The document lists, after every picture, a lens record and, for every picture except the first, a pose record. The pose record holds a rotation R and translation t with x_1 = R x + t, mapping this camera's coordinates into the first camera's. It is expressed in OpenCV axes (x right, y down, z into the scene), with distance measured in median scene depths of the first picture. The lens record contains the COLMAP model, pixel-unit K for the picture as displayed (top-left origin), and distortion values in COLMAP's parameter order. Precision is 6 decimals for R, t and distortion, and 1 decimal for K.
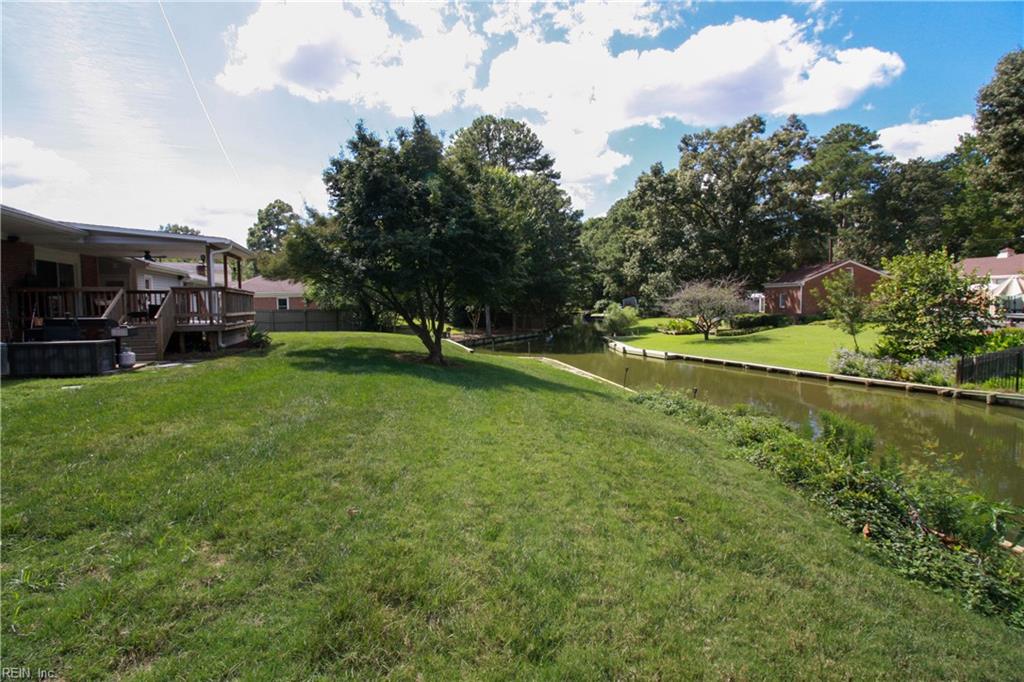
lens RADIAL K [[484.0, 0, 512.0], [0, 484.0, 341.0], [0, 0, 1]] dist [-0.016201, -0.000103]
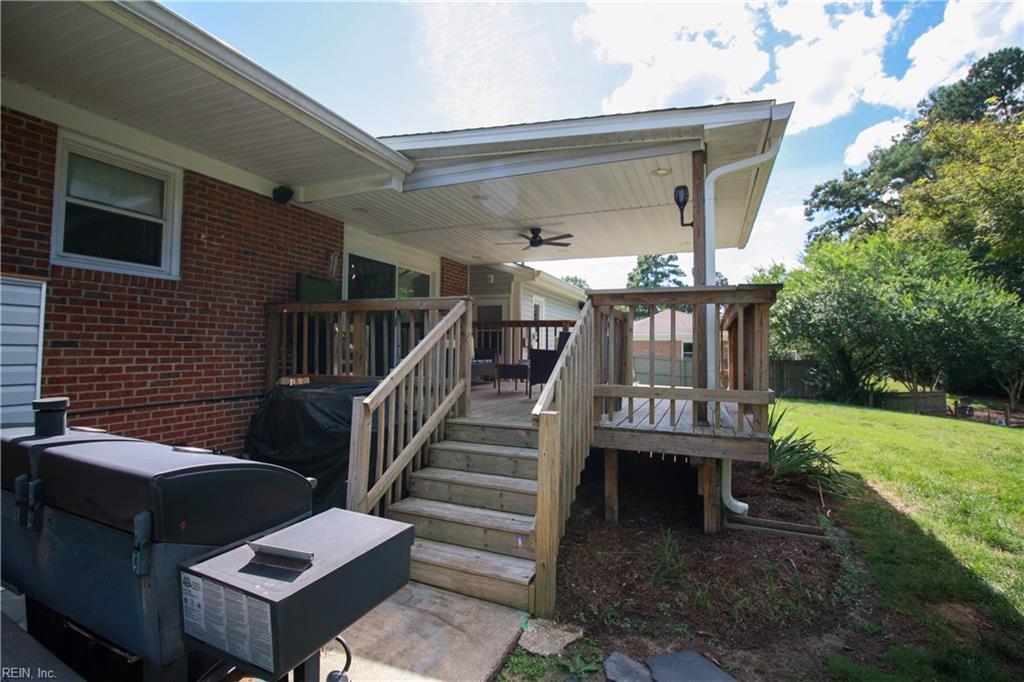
lens RADIAL K [[470.9, 0, 512.0], [0, 470.9, 341.0], [0, 0, 1]] dist [-0.000070, 0.000021]
pose [[0.753714, 0.002388, -0.657199, -0.451127], [-0.063291, 0.995609, -0.068968, -0.048226], [0.654148, 0.093577, 0.750556, 0.612196]]
